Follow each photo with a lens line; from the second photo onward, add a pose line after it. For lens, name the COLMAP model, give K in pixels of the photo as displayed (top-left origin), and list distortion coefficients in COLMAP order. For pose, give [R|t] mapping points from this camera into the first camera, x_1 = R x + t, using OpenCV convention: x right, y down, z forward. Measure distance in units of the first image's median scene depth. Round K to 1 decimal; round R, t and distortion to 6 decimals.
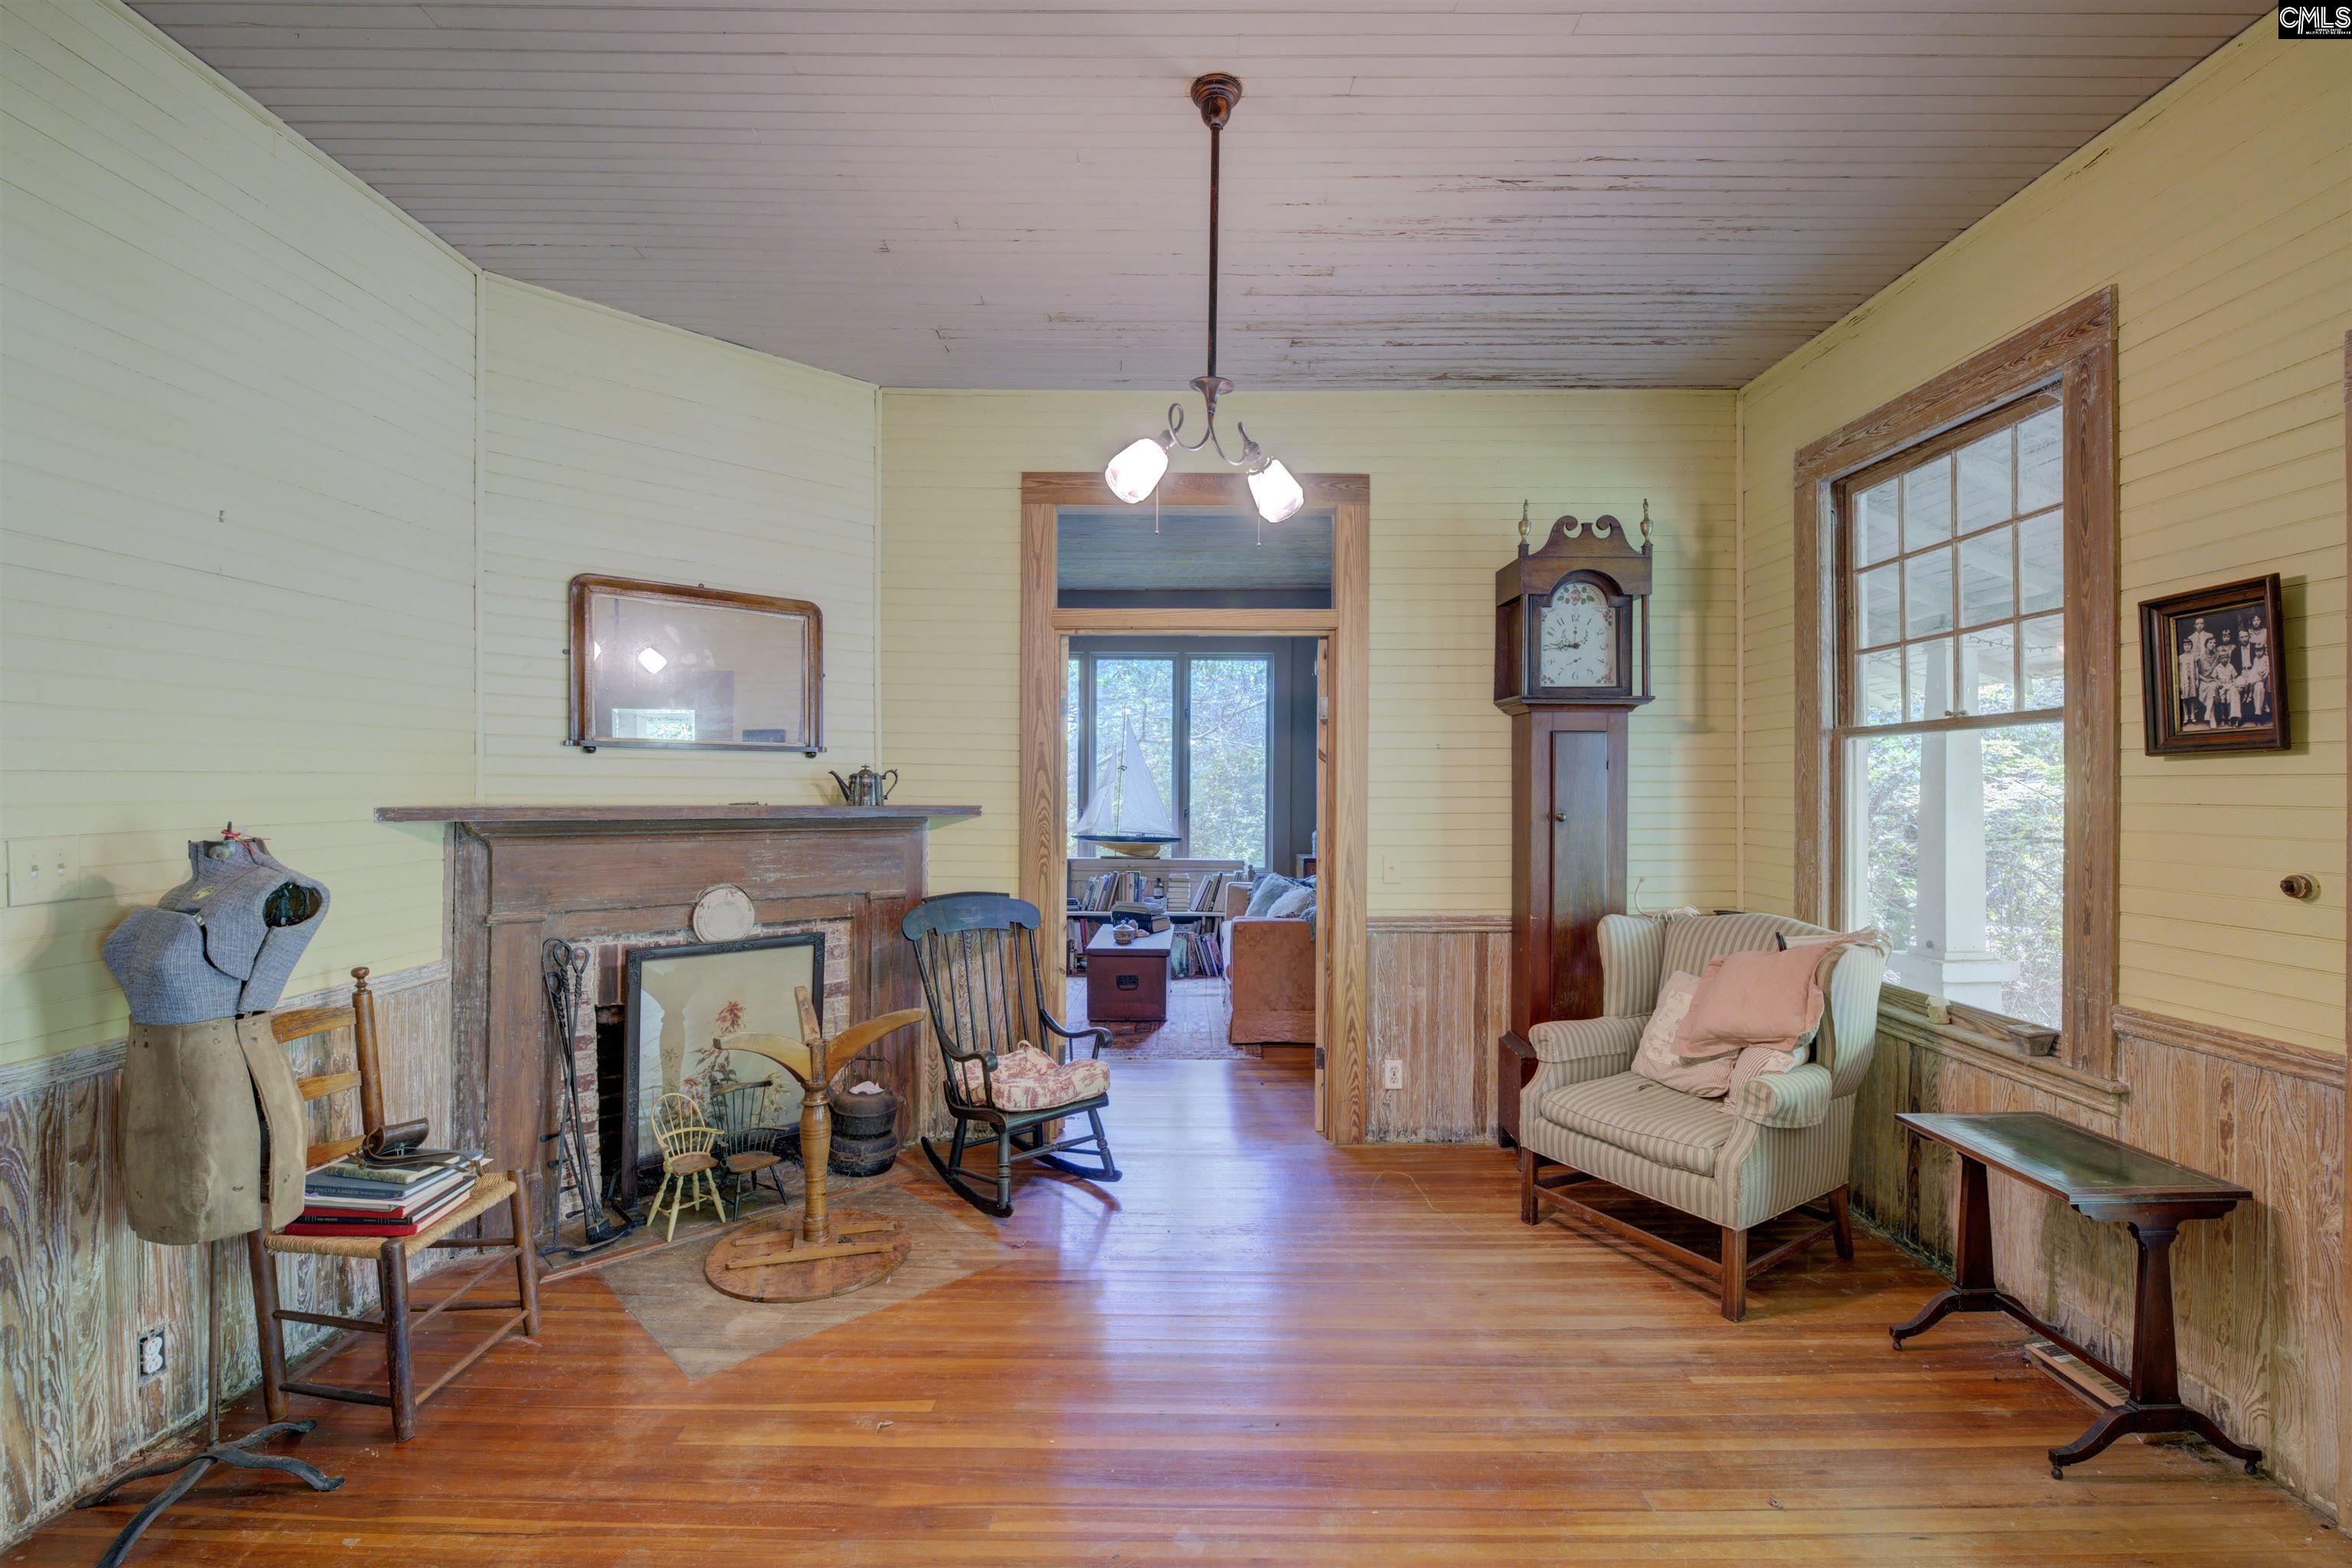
lens RADIAL K [[1042.9, 0, 1149.7], [0, 1042.9, 791.4], [0, 0, 1]] dist [-0.015446, 0.000677]
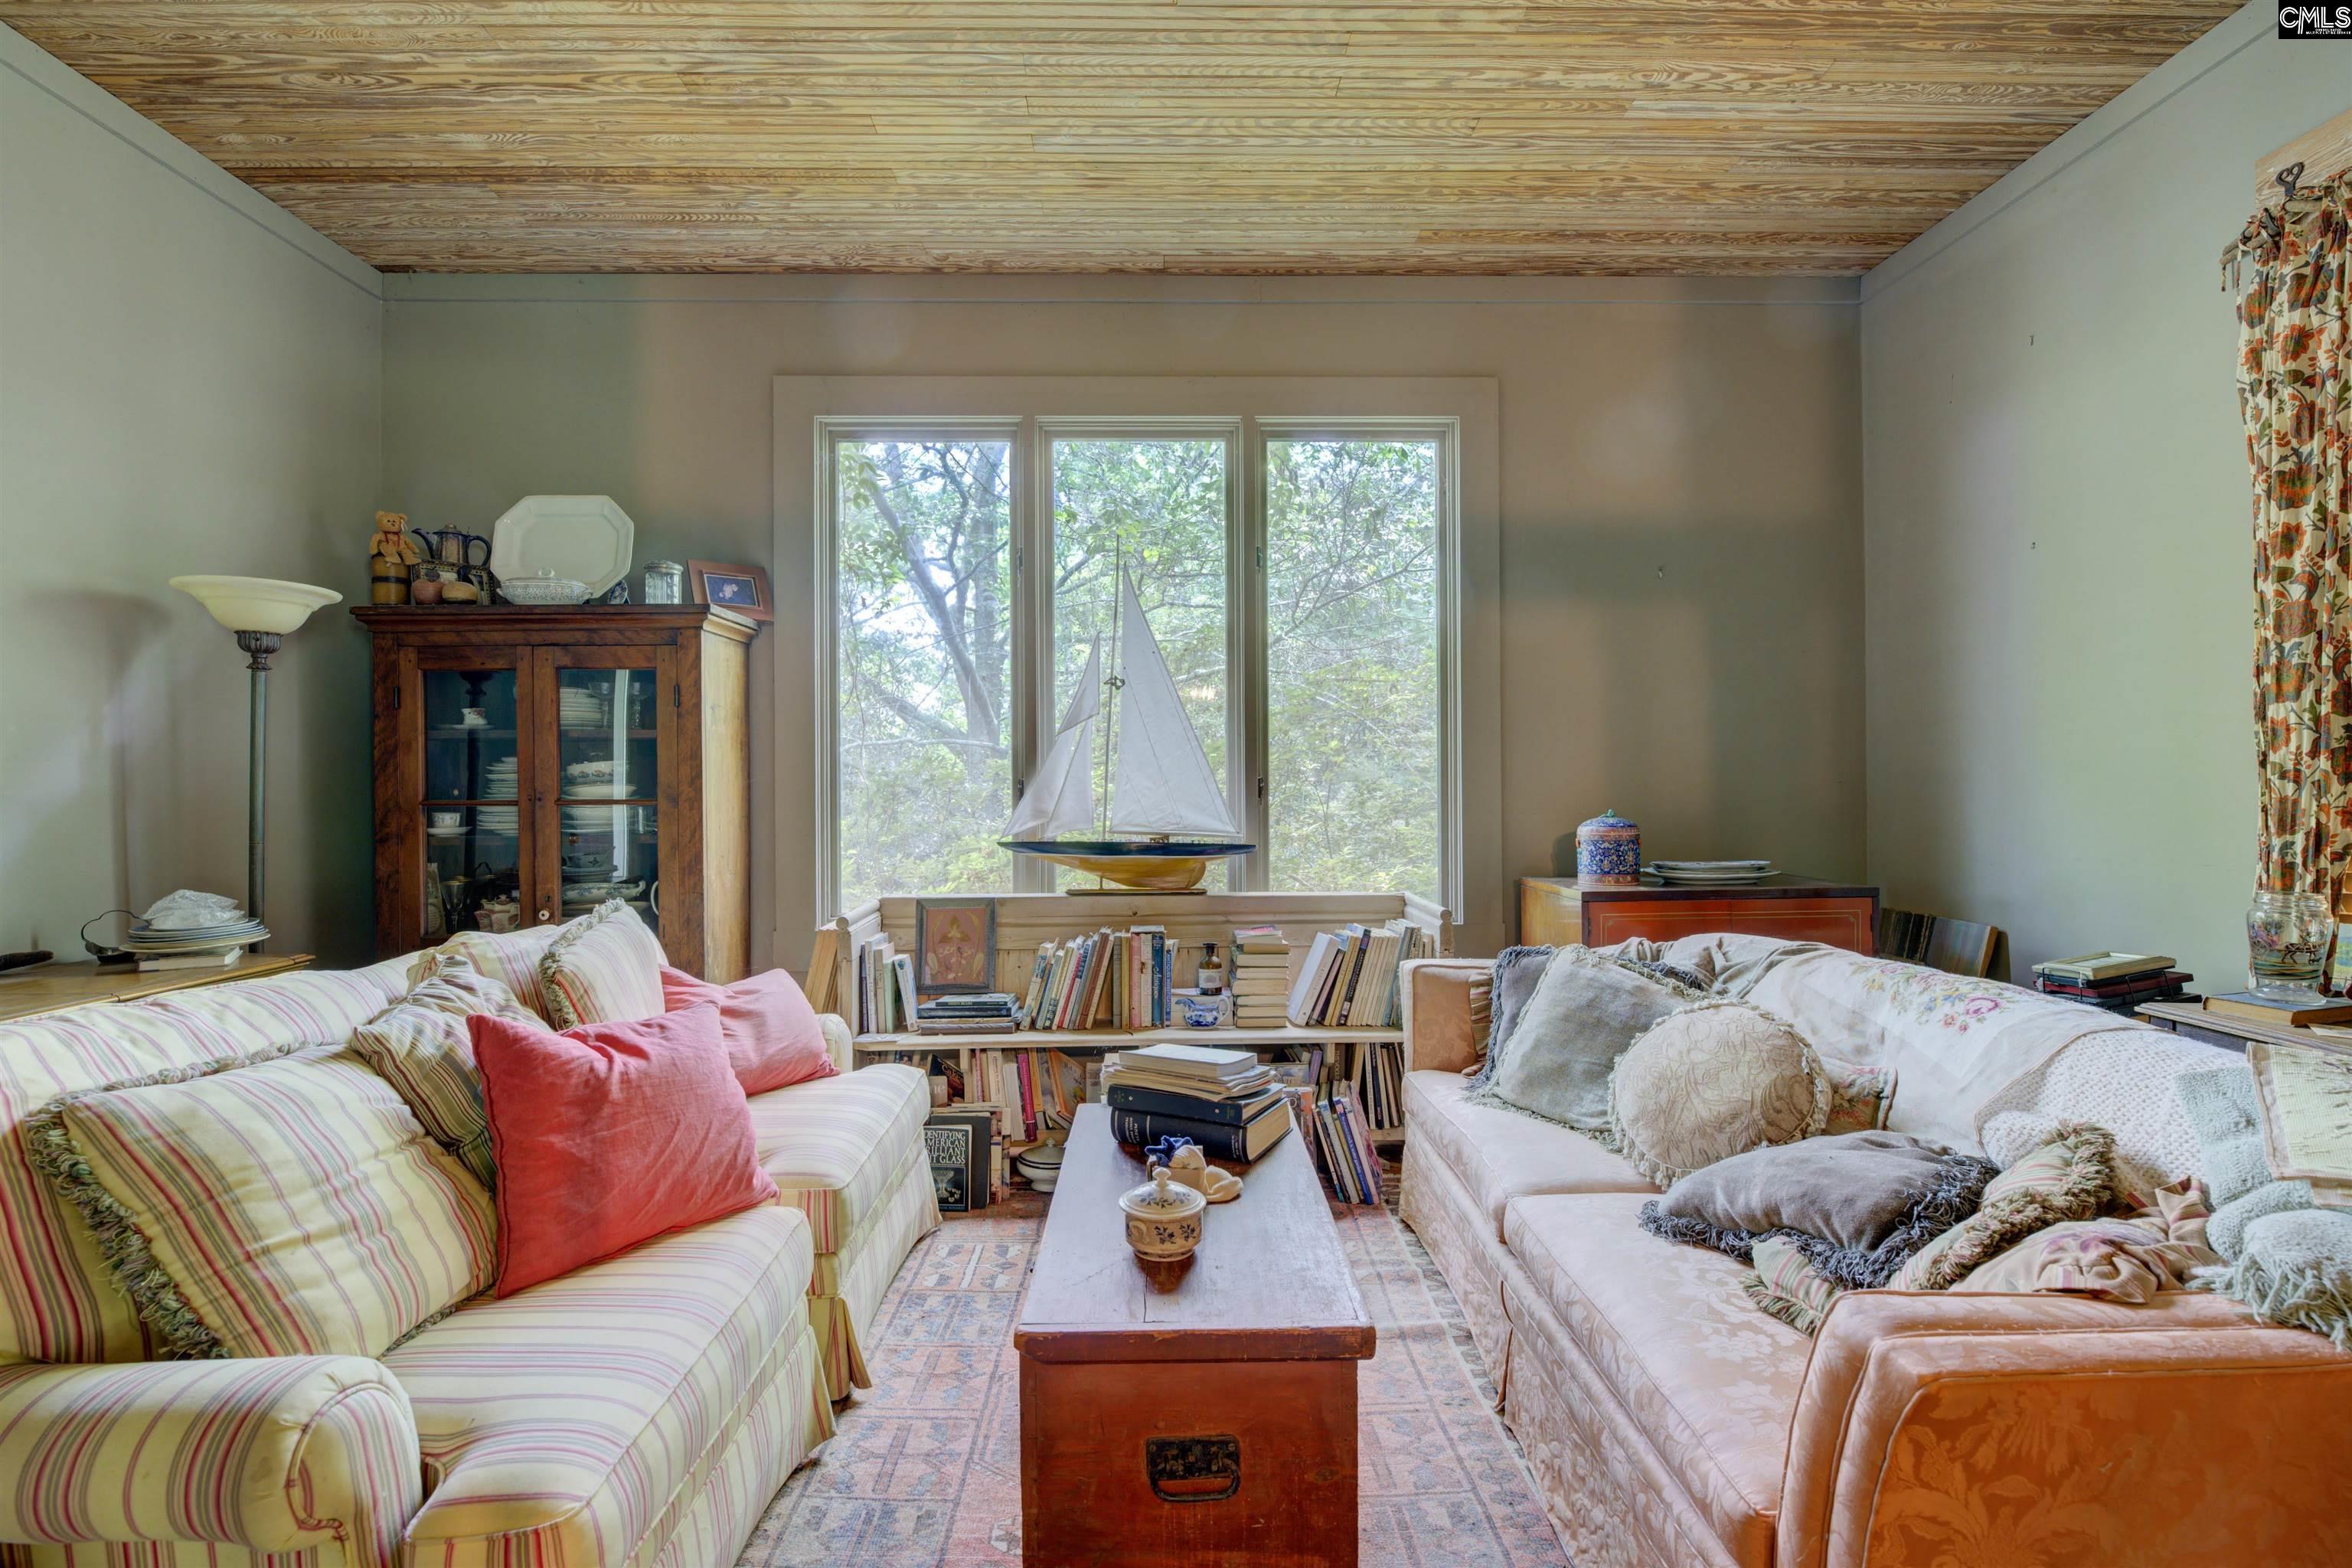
lens RADIAL K [[1042.9, 0, 1160.1], [0, 1042.9, 794.8], [0, 0, 1]] dist [-0.015446, 0.000677]
pose [[0.998825, -0.011726, 0.047028, -0.060805], [0.011678, 0.999931, 0.001310, 0.049037], [-0.047041, -0.000759, 0.998893, 1.217005]]
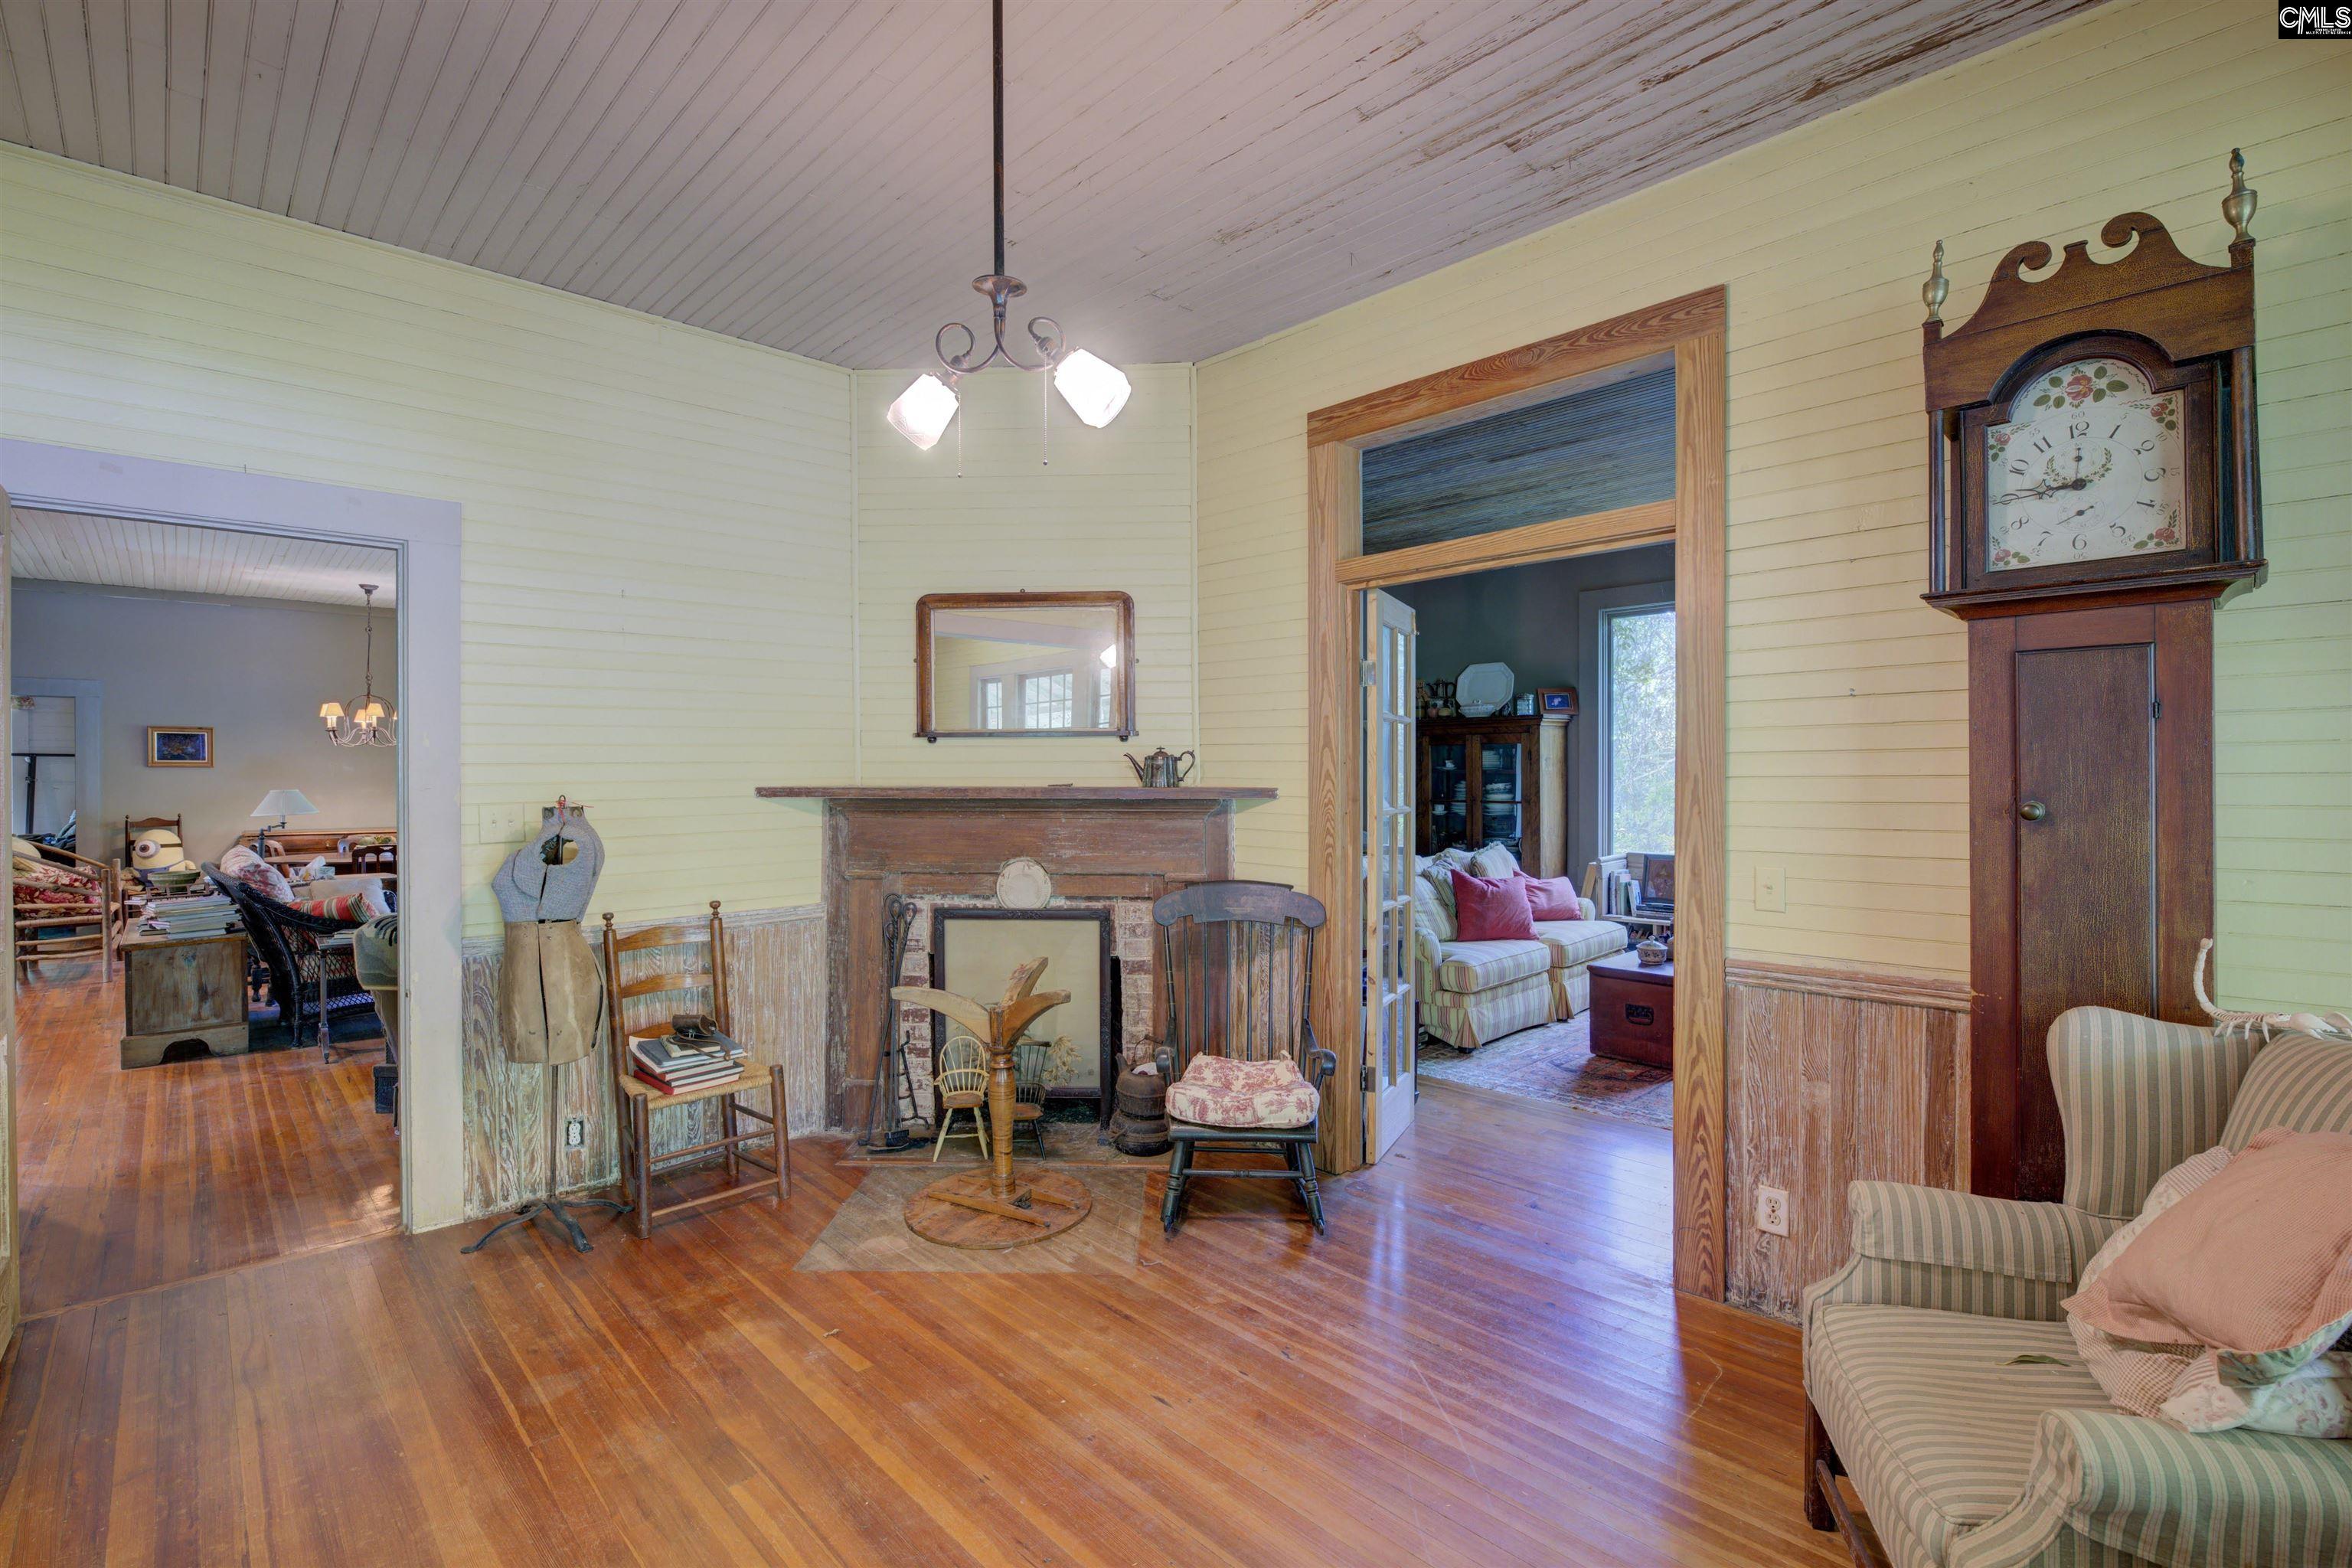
lens RADIAL K [[1042.9, 0, 1159.5], [0, 1042.9, 779.6], [0, 0, 1]] dist [-0.015446, 0.000677]
pose [[0.696737, -0.003131, -0.717320, 0.458245], [0.005206, 0.999986, 0.000692, 0.005561], [0.717308, -0.004216, 0.696744, 0.308901]]
